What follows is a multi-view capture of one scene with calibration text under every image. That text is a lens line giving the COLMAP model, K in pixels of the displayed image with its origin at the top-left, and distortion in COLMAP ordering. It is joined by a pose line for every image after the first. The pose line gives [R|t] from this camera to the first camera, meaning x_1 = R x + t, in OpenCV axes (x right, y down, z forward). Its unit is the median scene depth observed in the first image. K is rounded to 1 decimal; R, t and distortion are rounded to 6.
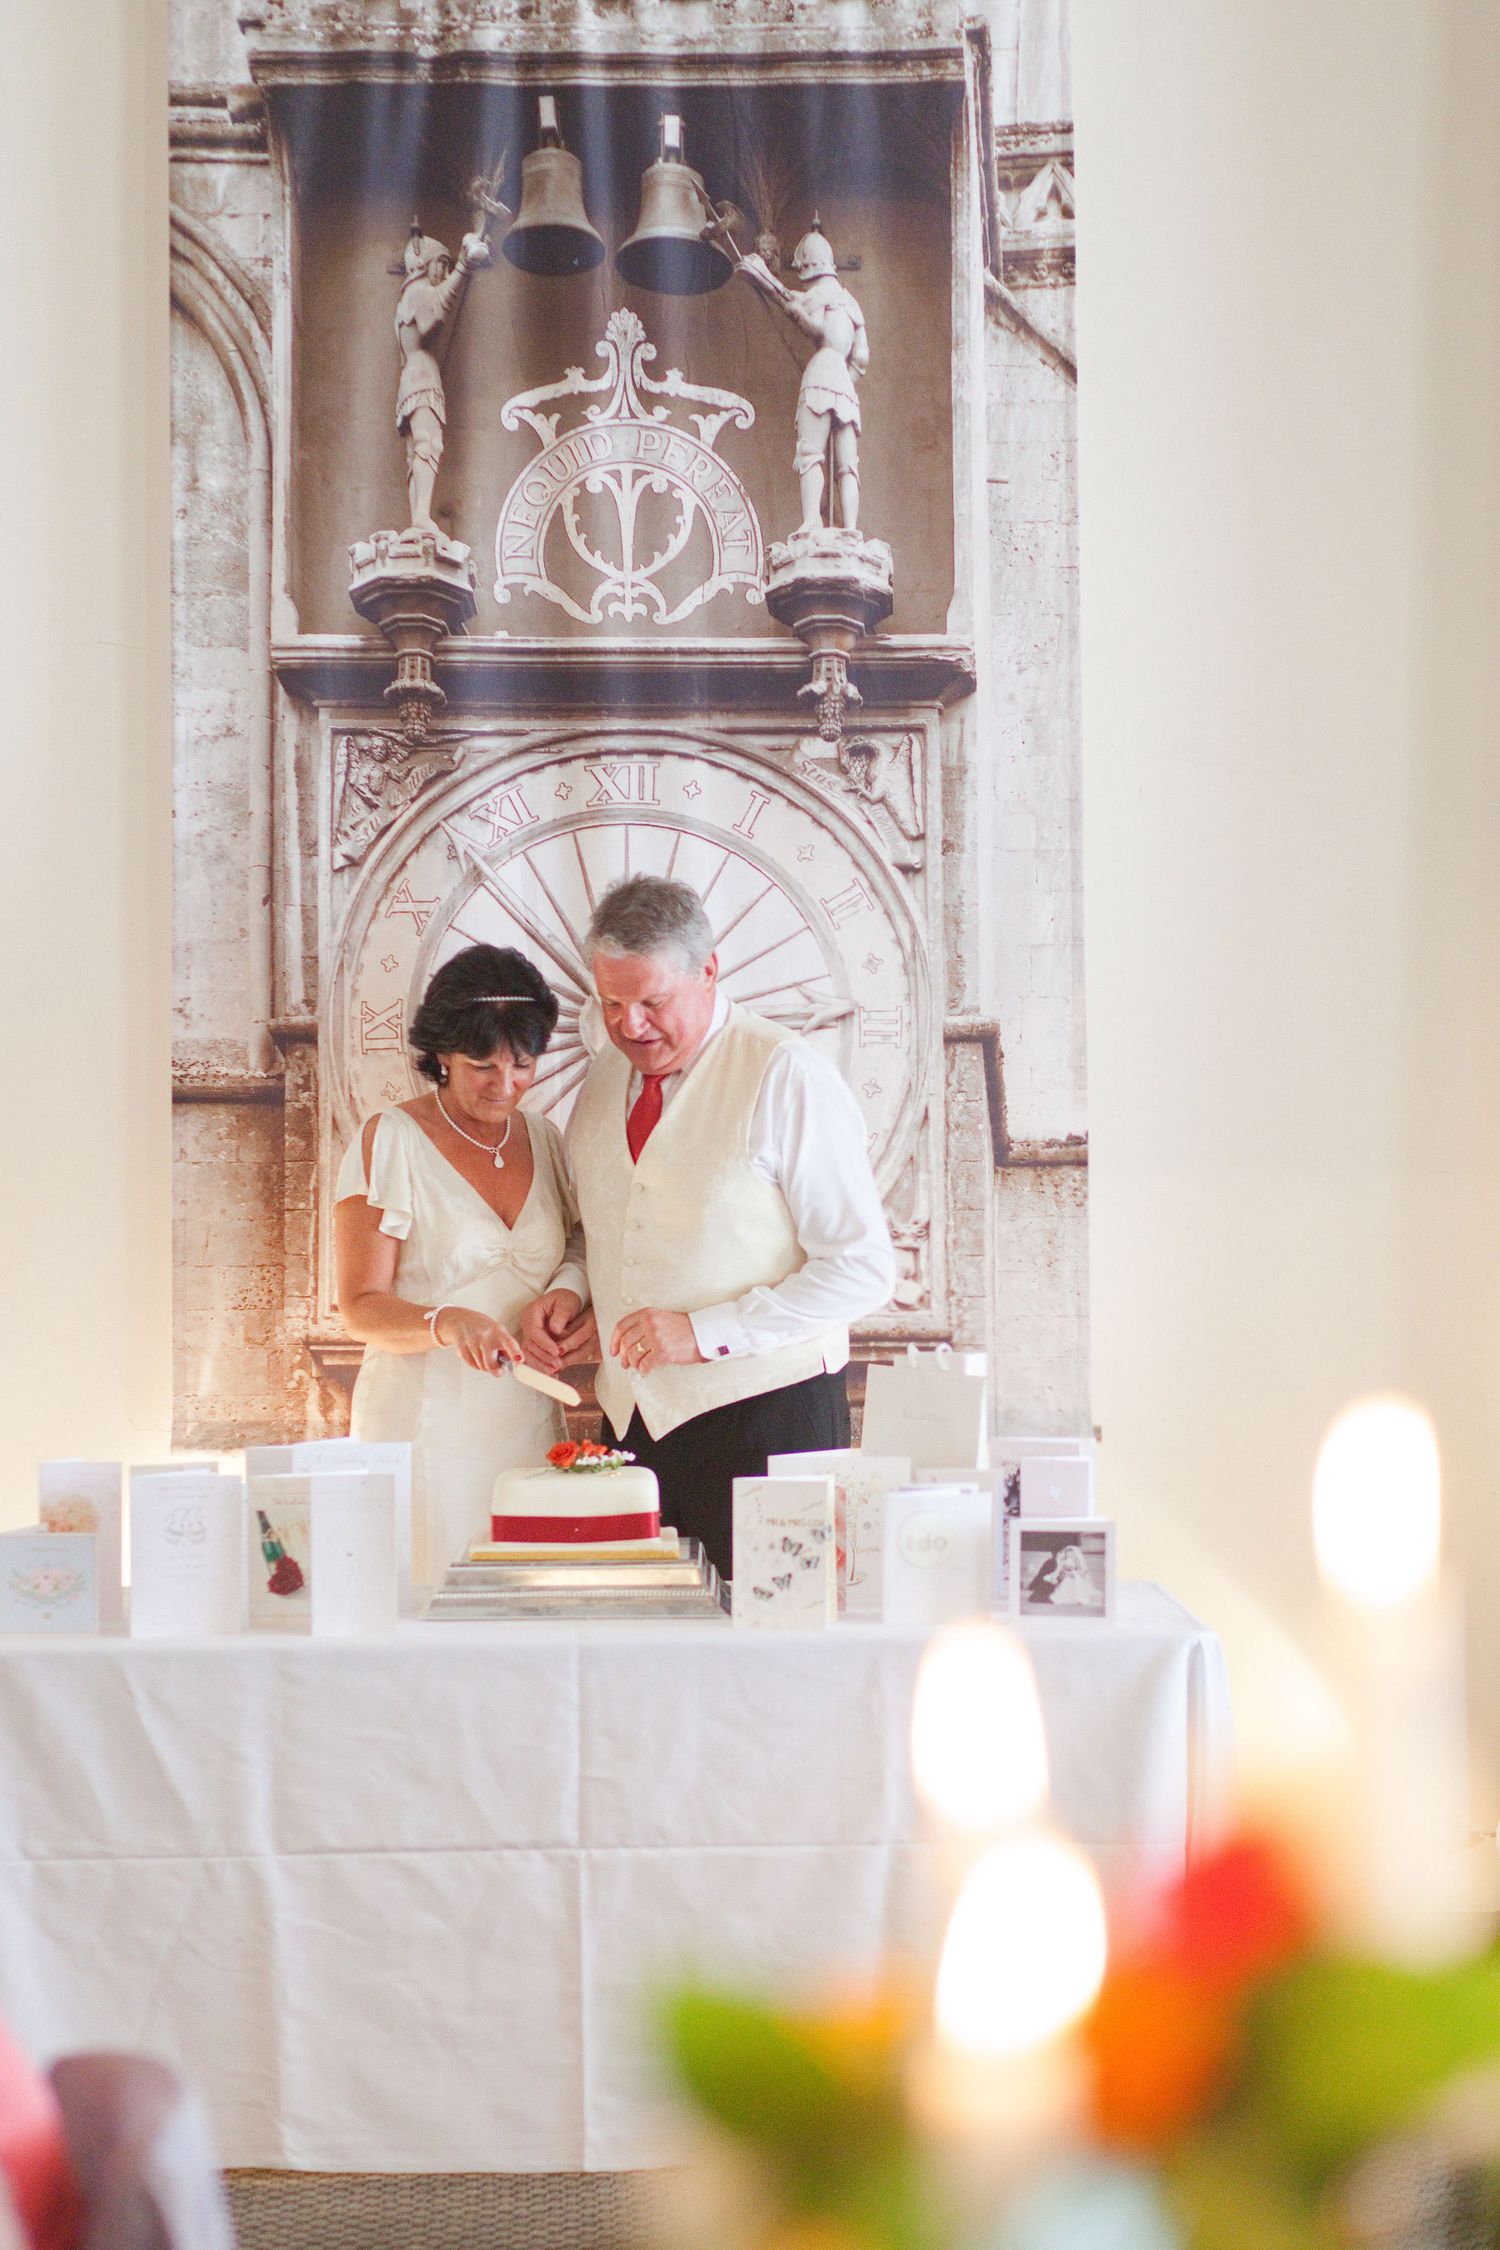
lens RADIAL K [[5813.4, 0, 695.4], [0, 5813.4, 1128.5], [0, 0, 1]] dist [0.104990, 0.259674]
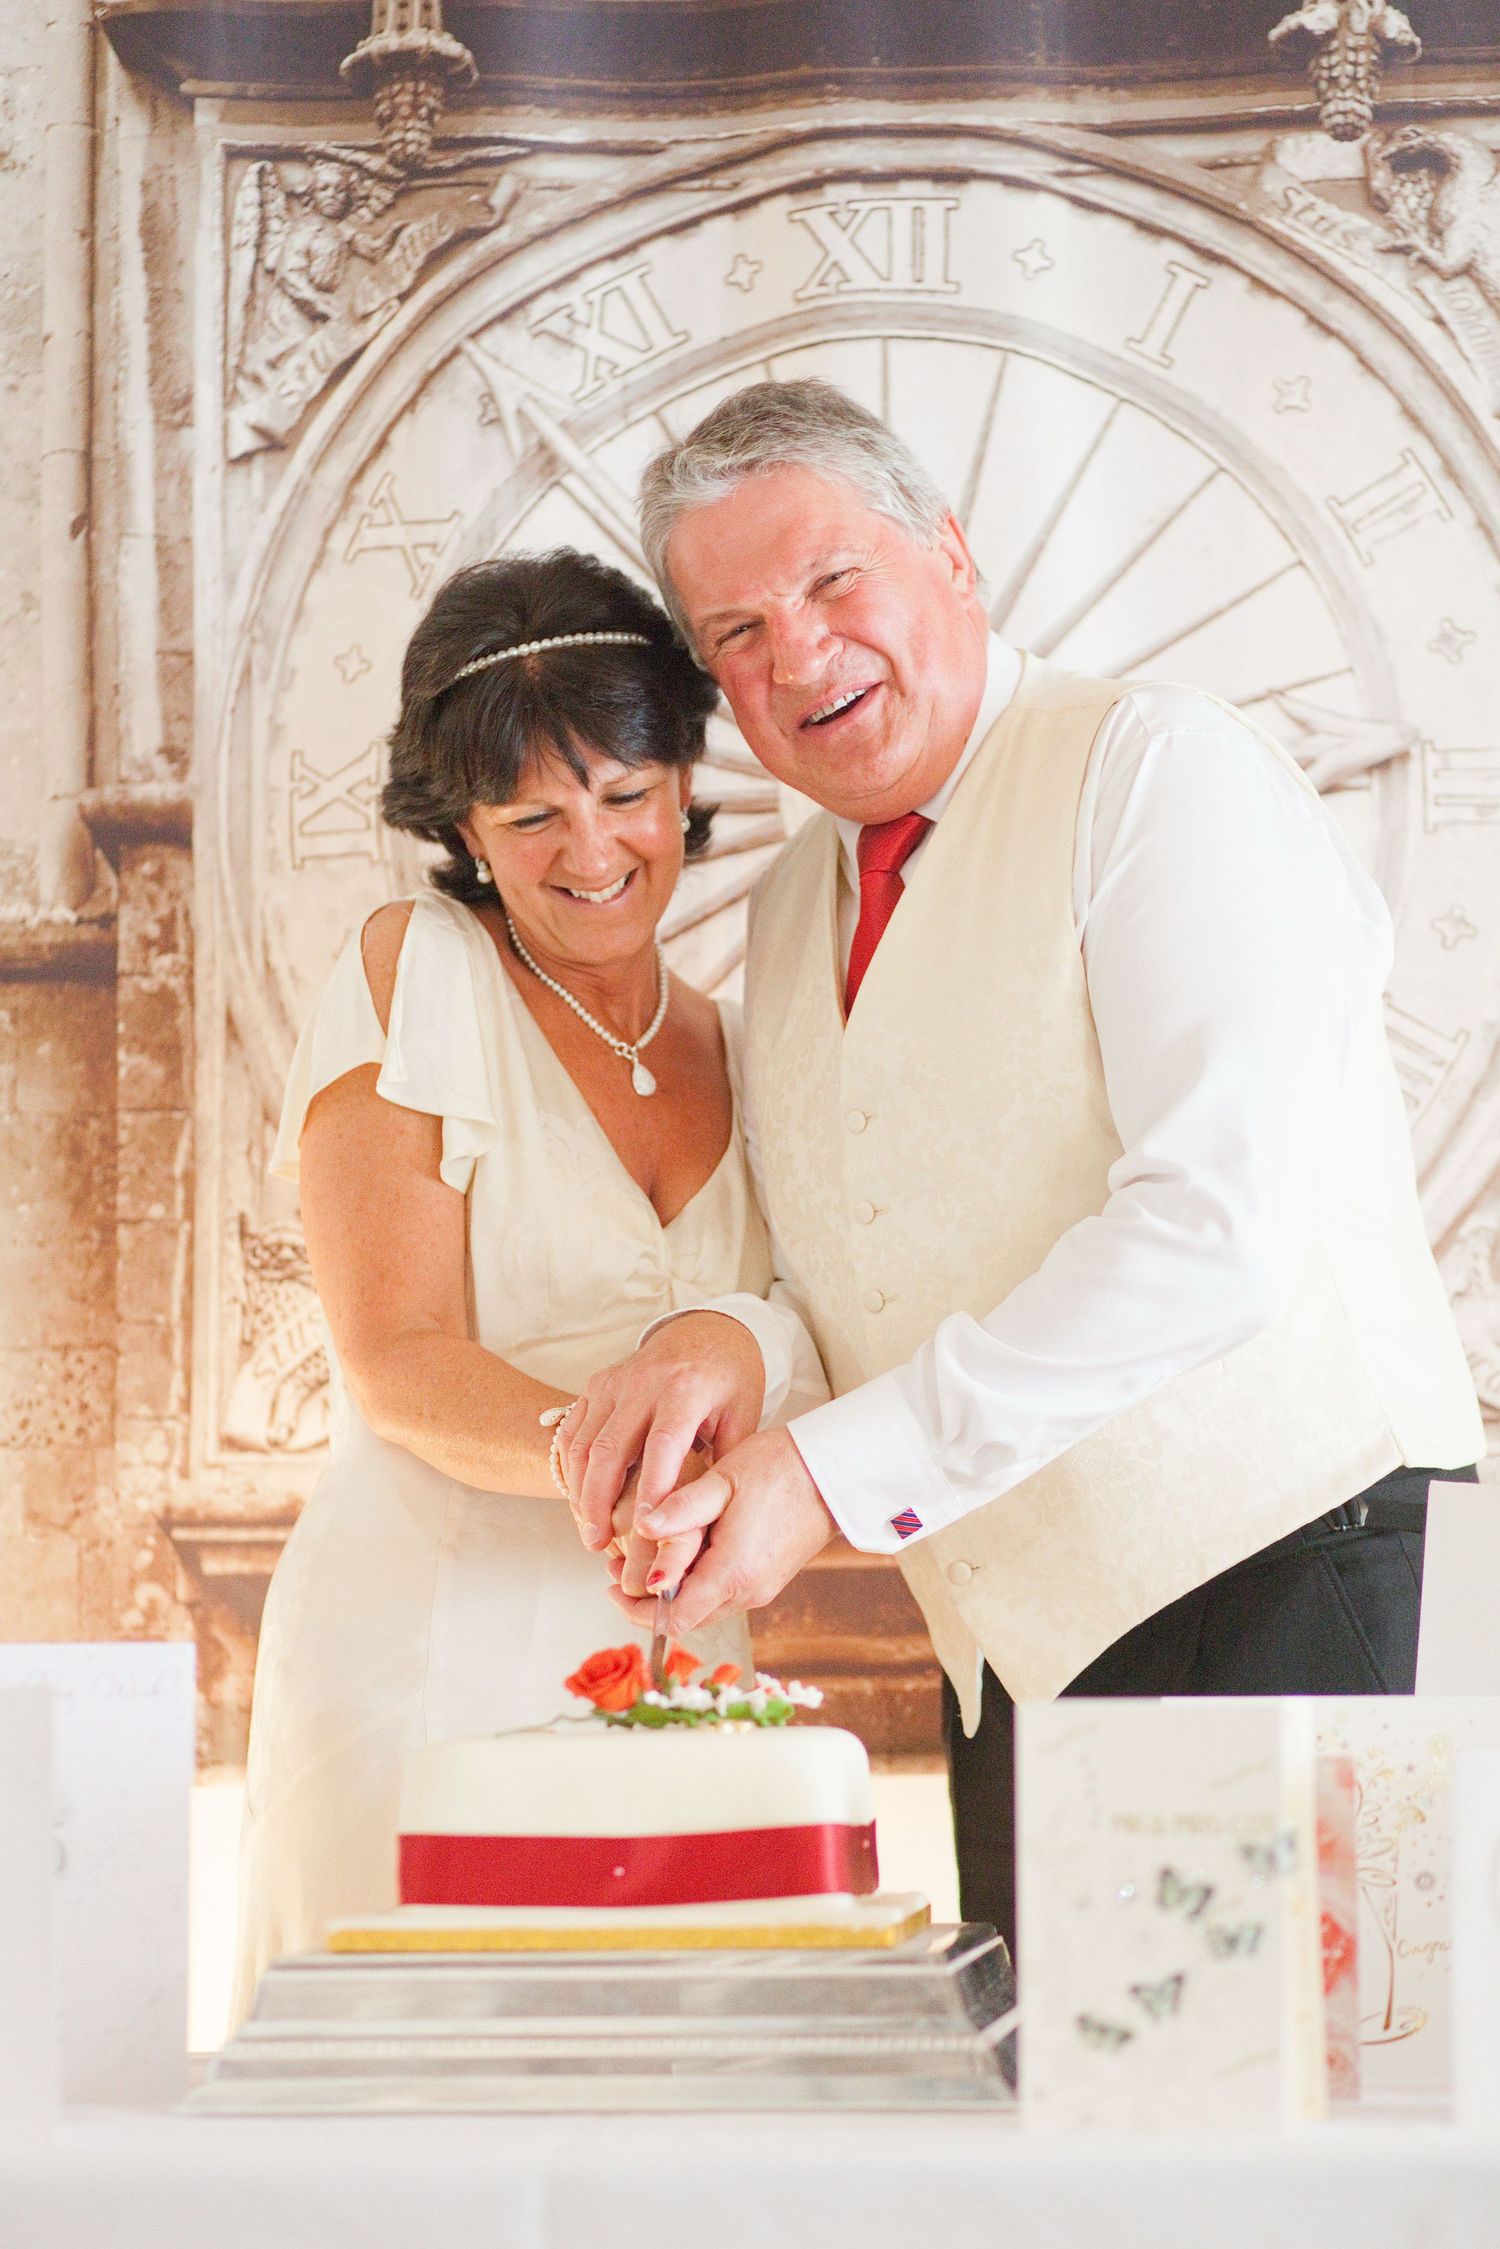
lens RADIAL K [[5810.8, 0, 695.5], [0, 5810.8, 1128.0], [0, 0, 1]] dist [0.104990, 0.259674]
pose [[0.992350, -0.015129, -0.122526, 0.027306], [0.000446, 0.992897, -0.118979, 0.059697], [0.123456, 0.118015, 0.985308, 0.569752]]
